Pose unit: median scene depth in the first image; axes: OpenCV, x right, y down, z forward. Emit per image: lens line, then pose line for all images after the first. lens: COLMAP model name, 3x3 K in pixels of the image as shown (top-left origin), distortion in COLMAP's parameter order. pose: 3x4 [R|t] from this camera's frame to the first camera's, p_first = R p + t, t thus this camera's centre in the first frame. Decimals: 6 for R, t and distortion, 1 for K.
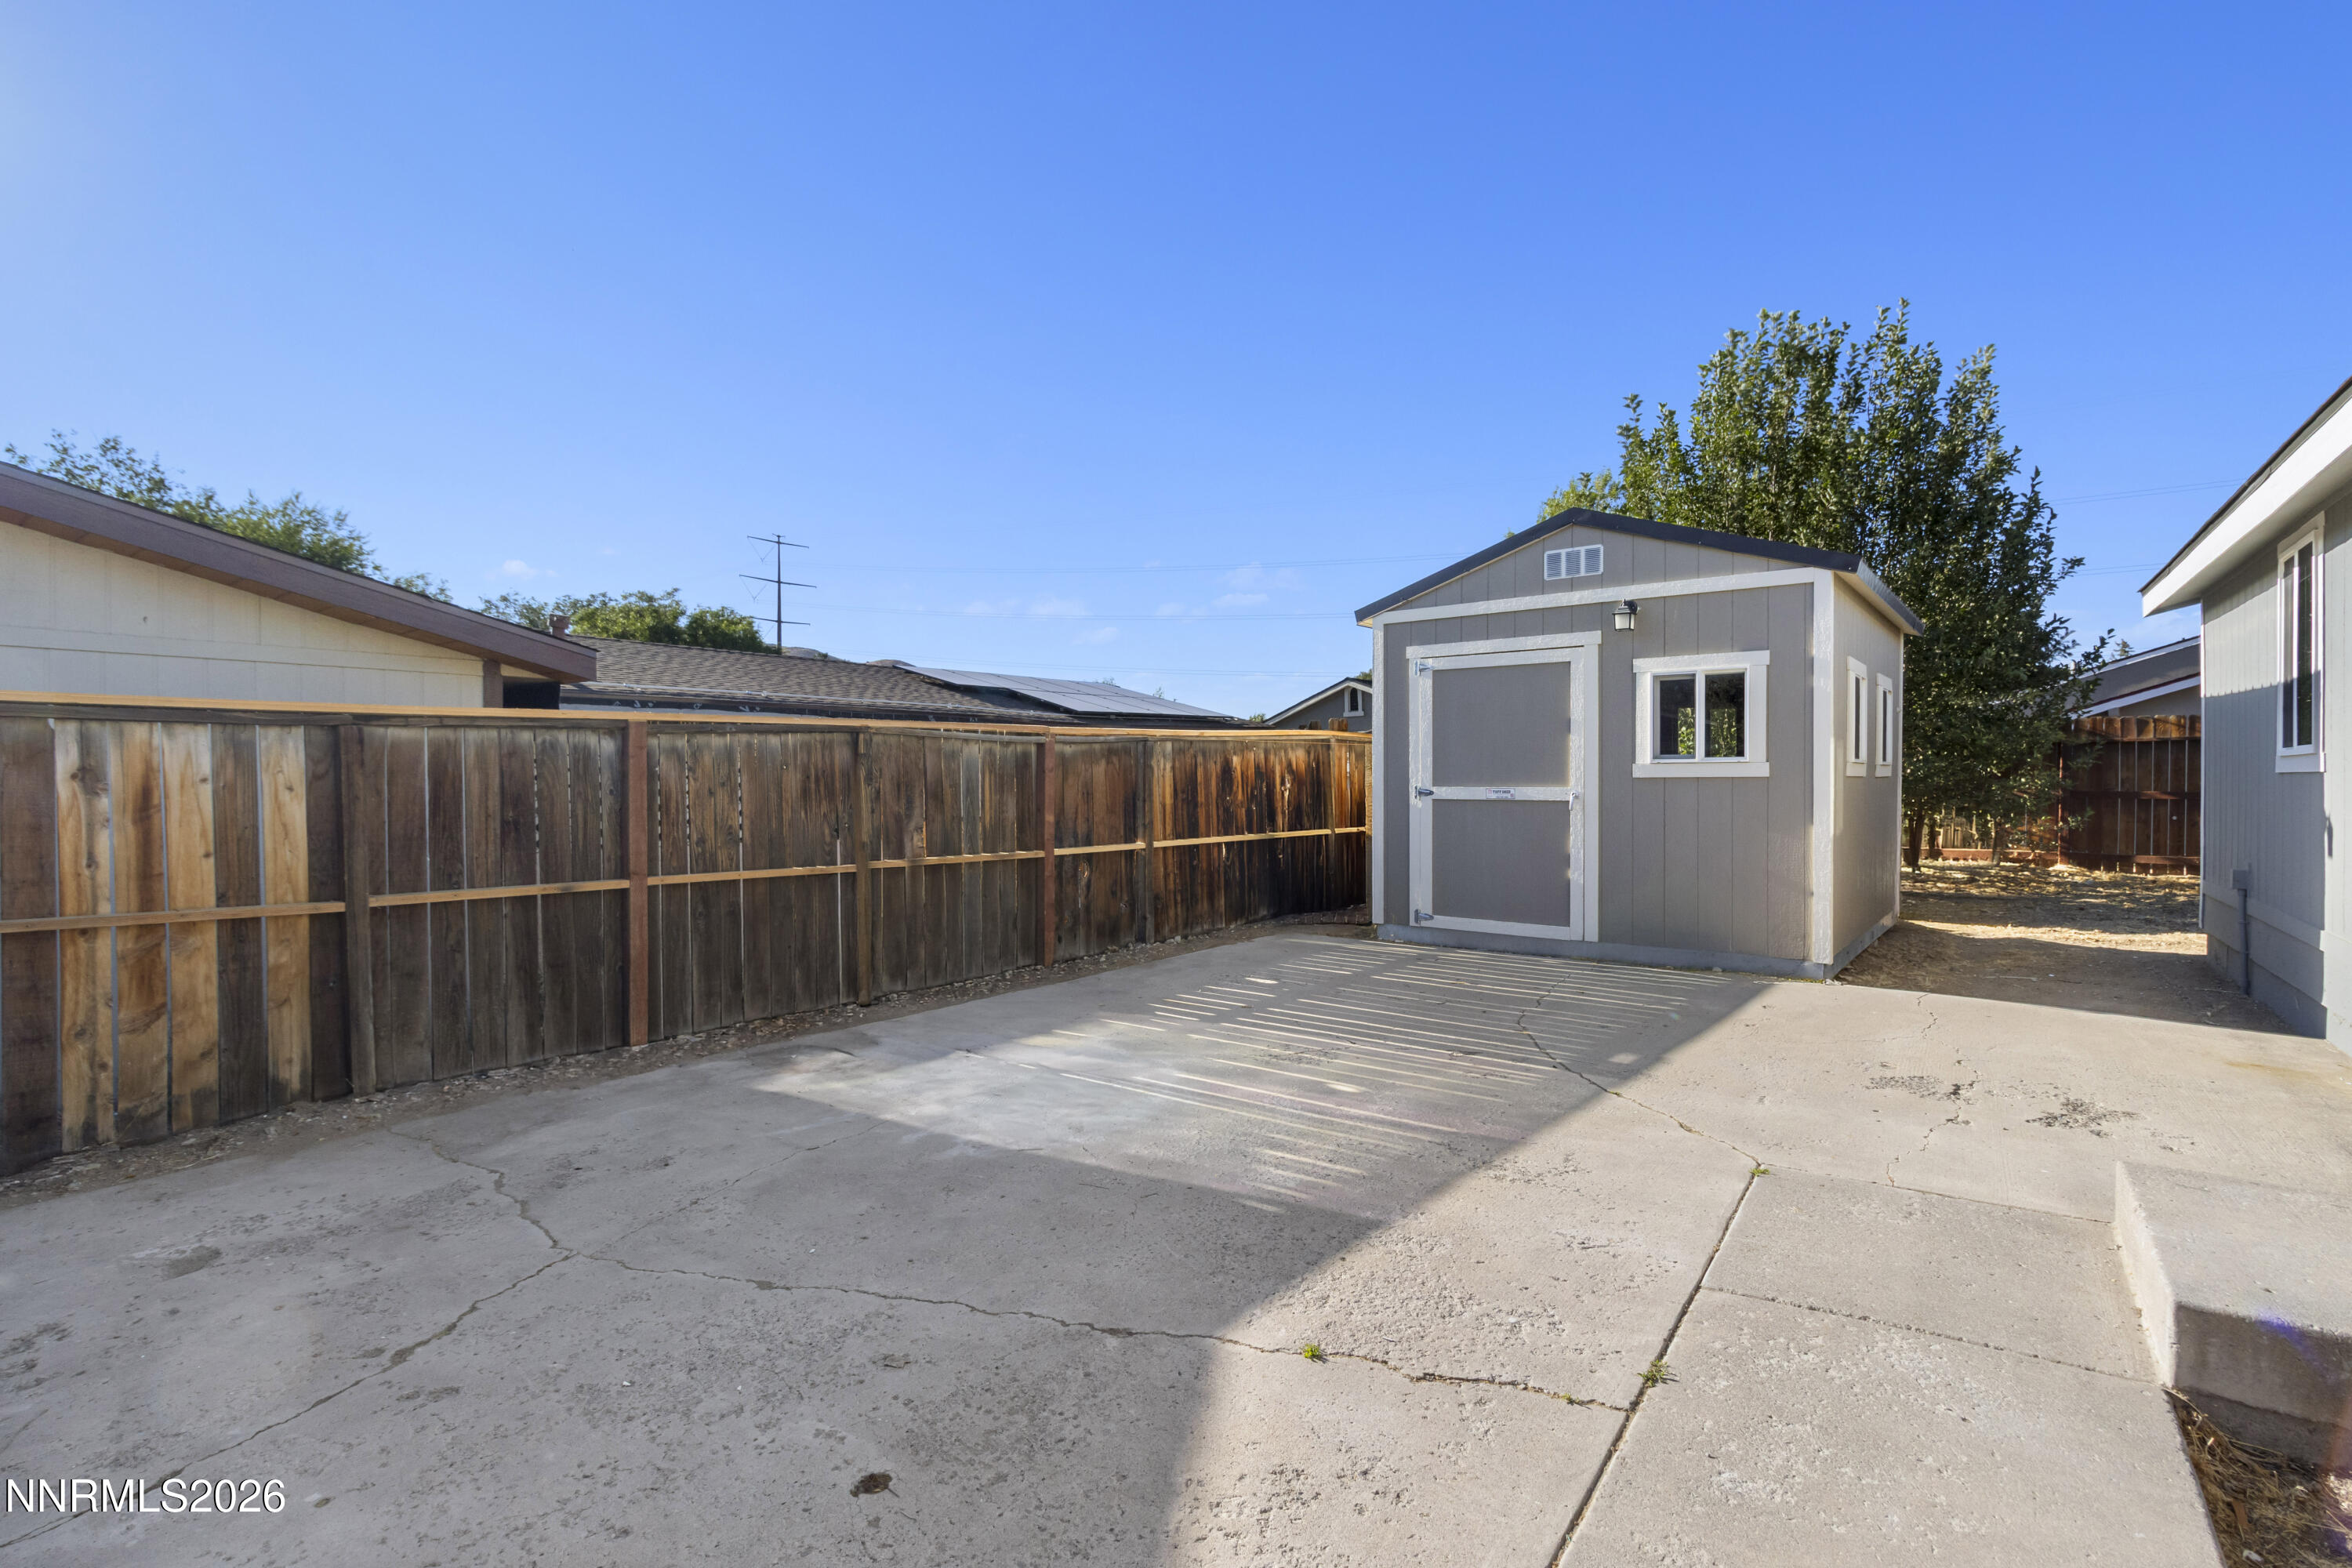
lens RADIAL K [[1093.6, 0, 1188.6], [0, 1093.6, 787.2], [0, 0, 1]] dist [0.003023, -0.001371]
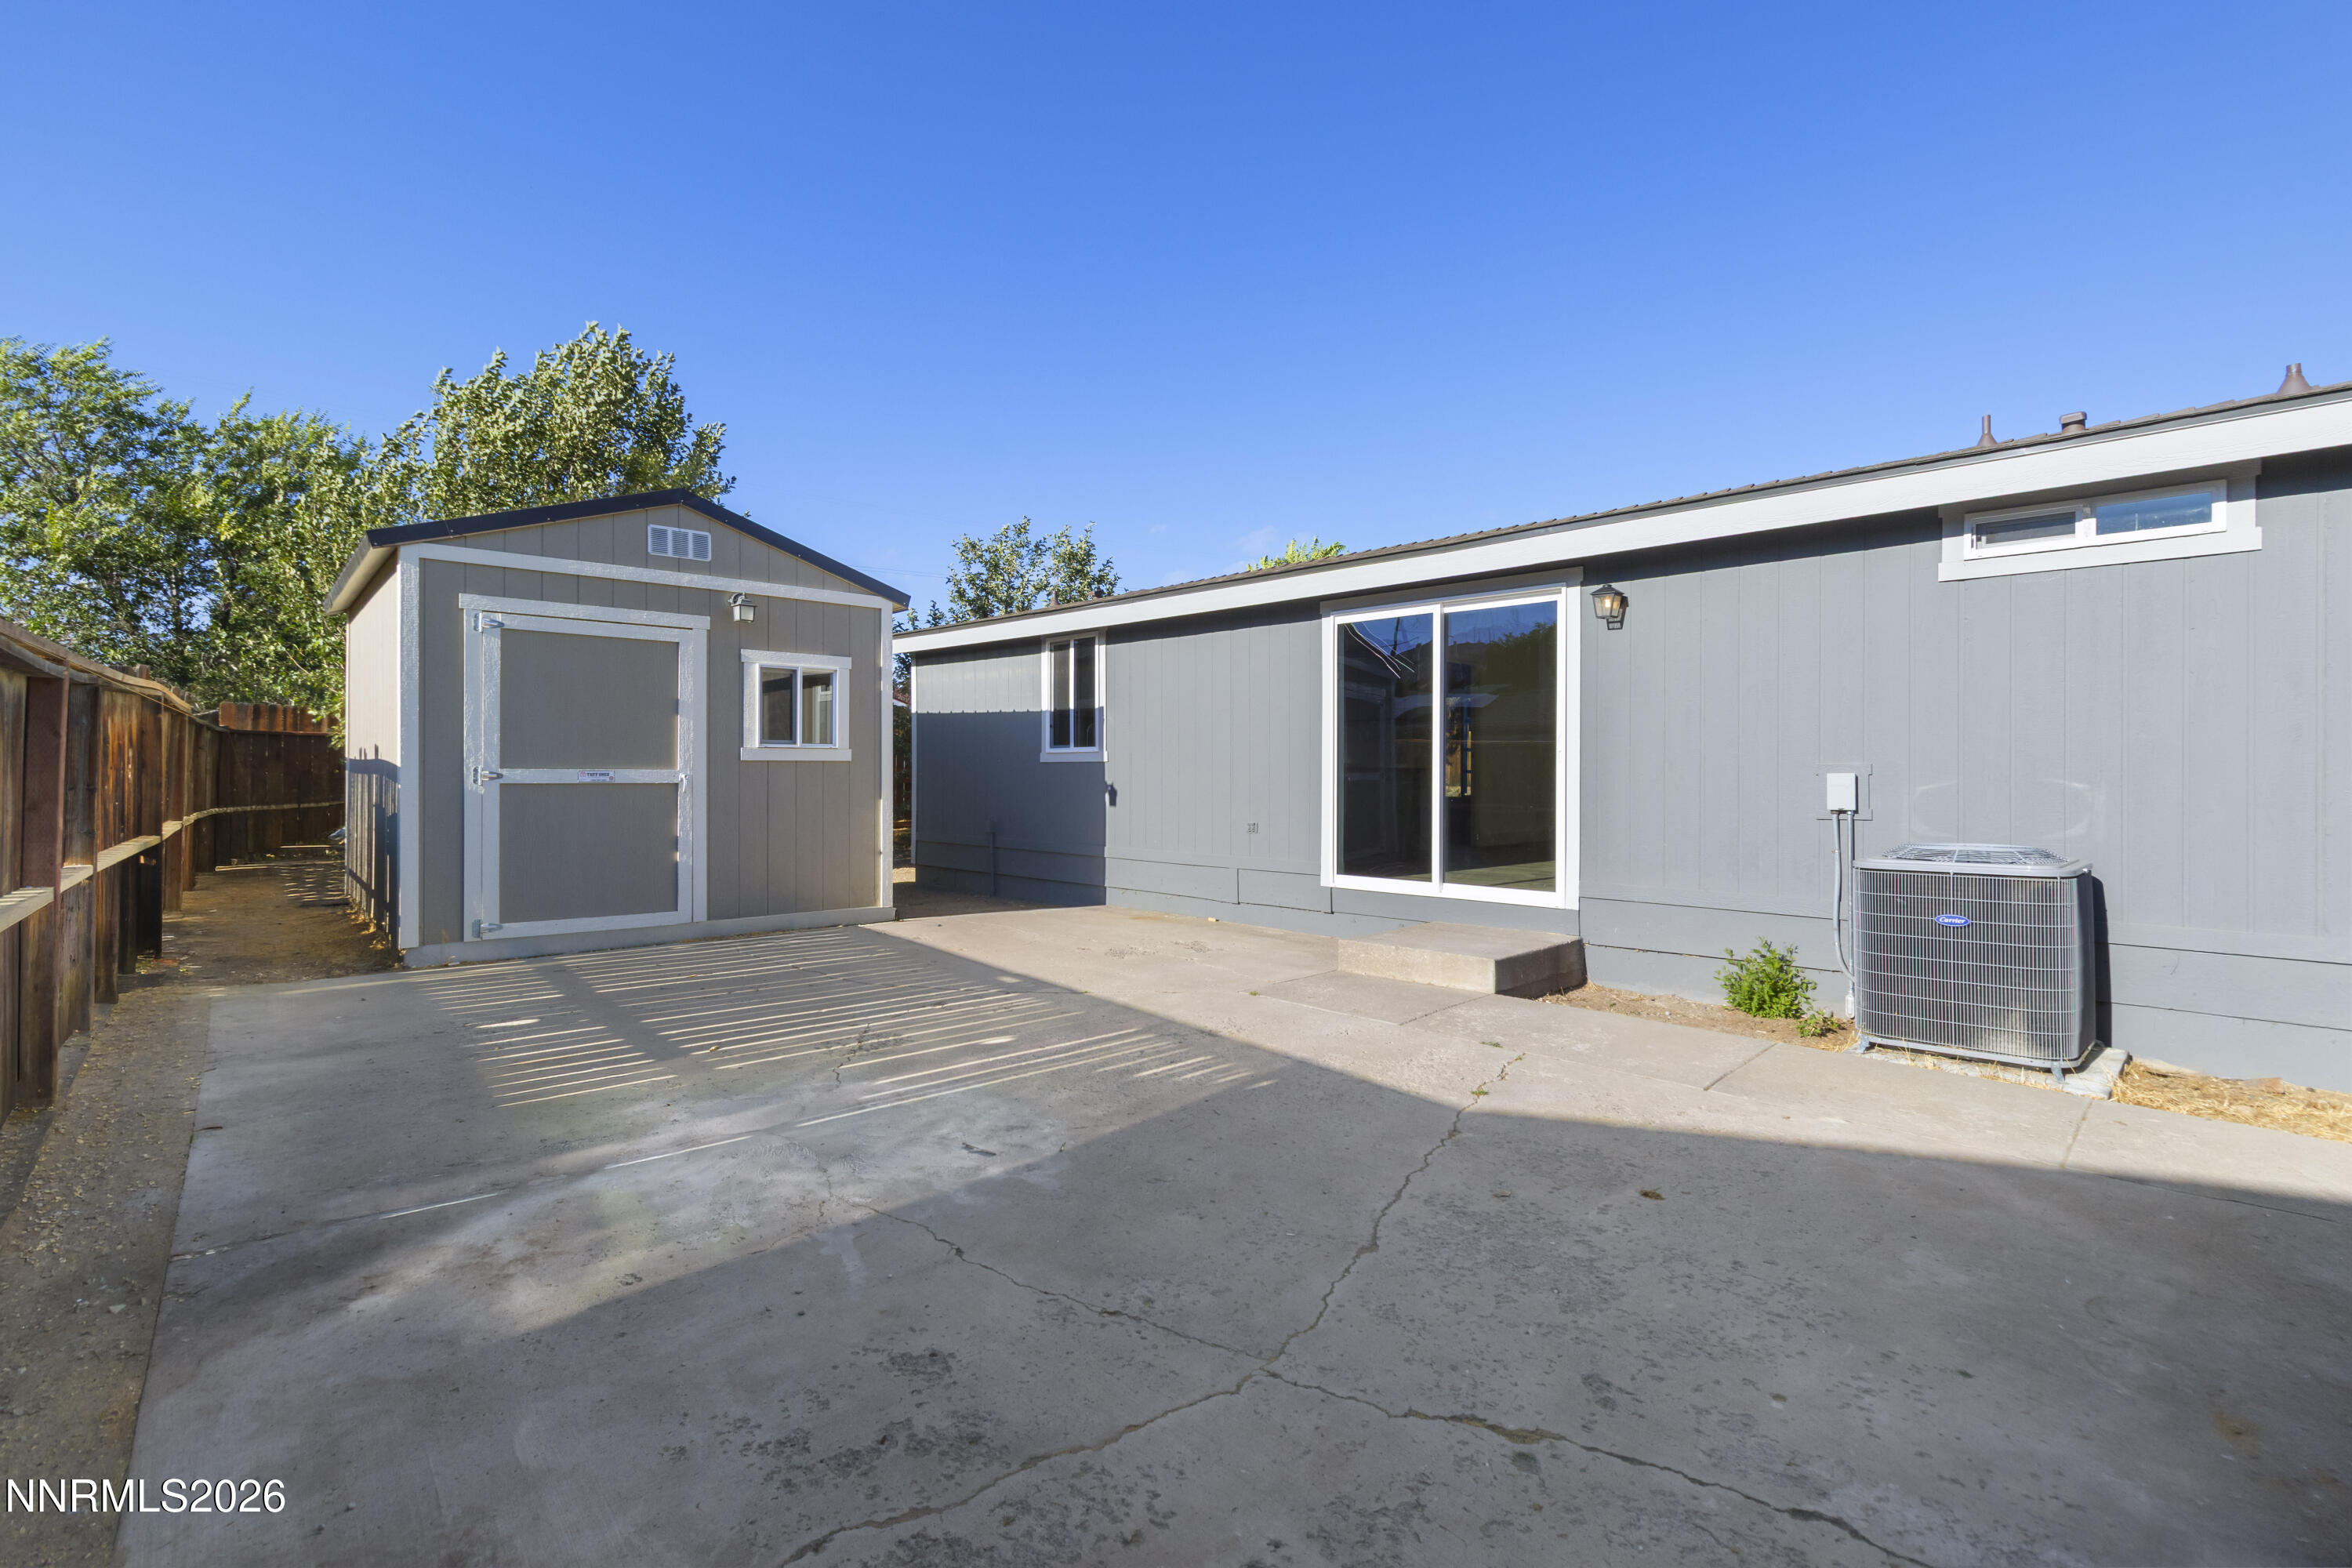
lens RADIAL K [[1093.6, 0, 1169.0], [0, 1093.6, 773.0], [0, 0, 1]] dist [0.003023, -0.001371]
pose [[0.185625, 0.001367, 0.982620, -0.830584], [0.004251, 0.999989, -0.002194, 0.011061], [-0.982611, 0.004585, 0.185617, 0.583768]]
